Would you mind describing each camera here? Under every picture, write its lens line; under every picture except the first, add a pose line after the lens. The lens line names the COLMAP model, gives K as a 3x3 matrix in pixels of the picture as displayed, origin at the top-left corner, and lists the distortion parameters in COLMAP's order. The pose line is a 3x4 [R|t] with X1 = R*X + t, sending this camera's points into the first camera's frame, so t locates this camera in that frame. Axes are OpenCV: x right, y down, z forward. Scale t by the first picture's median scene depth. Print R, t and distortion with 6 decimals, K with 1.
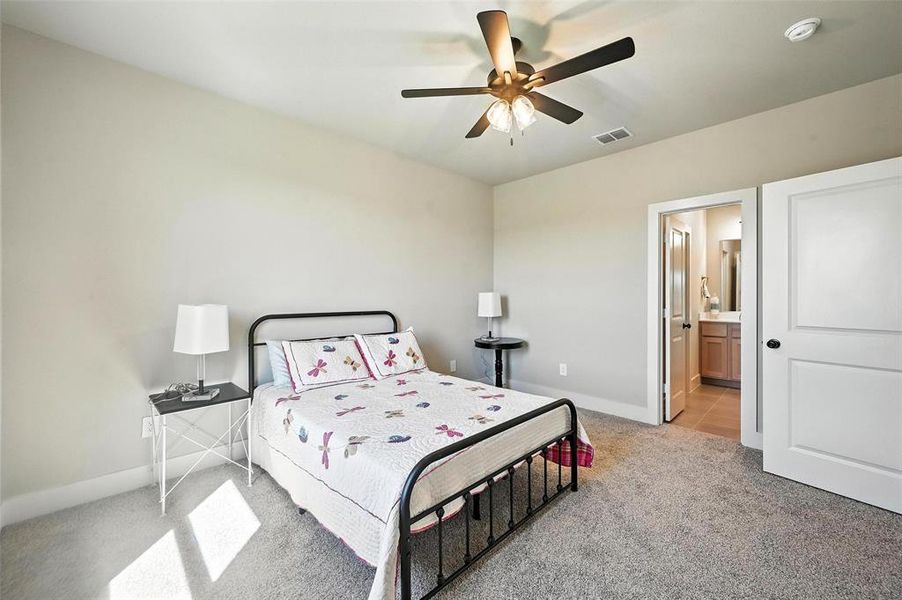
lens RADIAL K [[354.7, 0, 446.9], [0, 354.7, 294.0], [0, 0, 1]] dist [-0.000928, -0.000201]
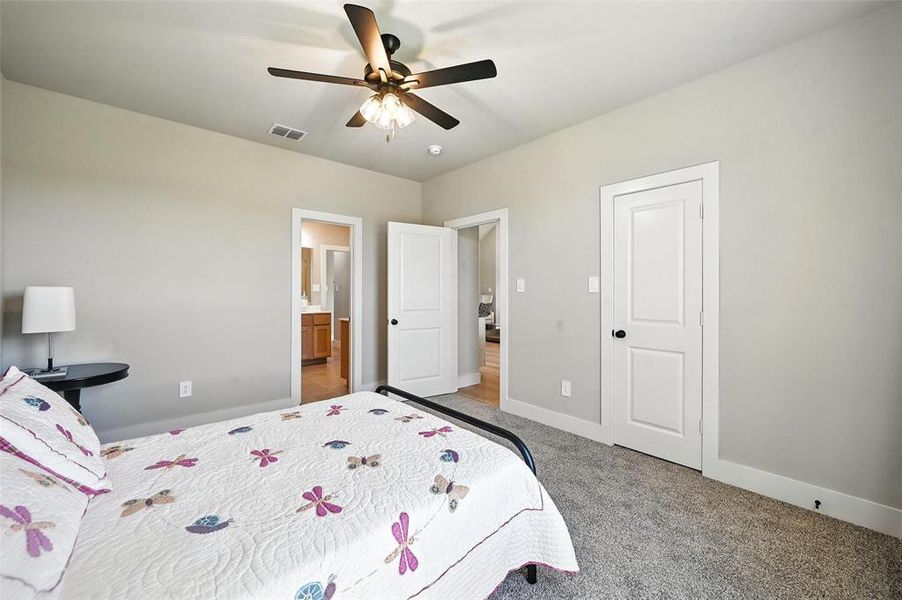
lens RADIAL K [[358.0, 0, 449.8], [0, 358.0, 296.2], [0, 0, 1]] dist [-0.000461, 0.000152]
pose [[0.043632, -0.010445, 0.998993, -0.806245], [-0.005504, 0.999928, 0.010695, 0.002069], [-0.999033, -0.005966, 0.043571, 0.763734]]
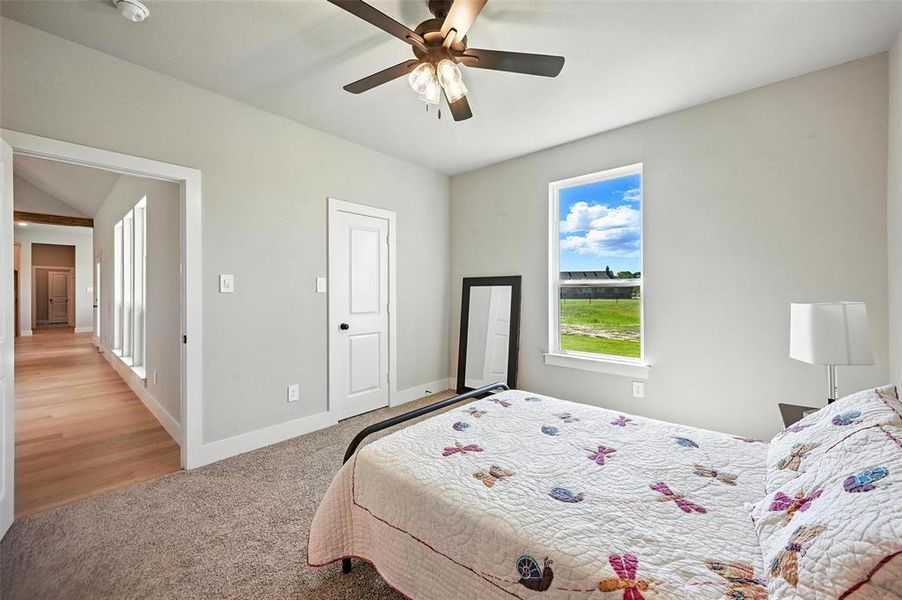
lens RADIAL K [[354.7, 0, 446.9], [0, 354.7, 294.0], [0, 0, 1]] dist [-0.000928, -0.000201]
pose [[-0.997346, 0.004327, -0.072678, 0.224864], [0.004160, 0.999988, 0.002456, 0.006094], [0.072687, 0.002147, -0.997352, 1.825862]]
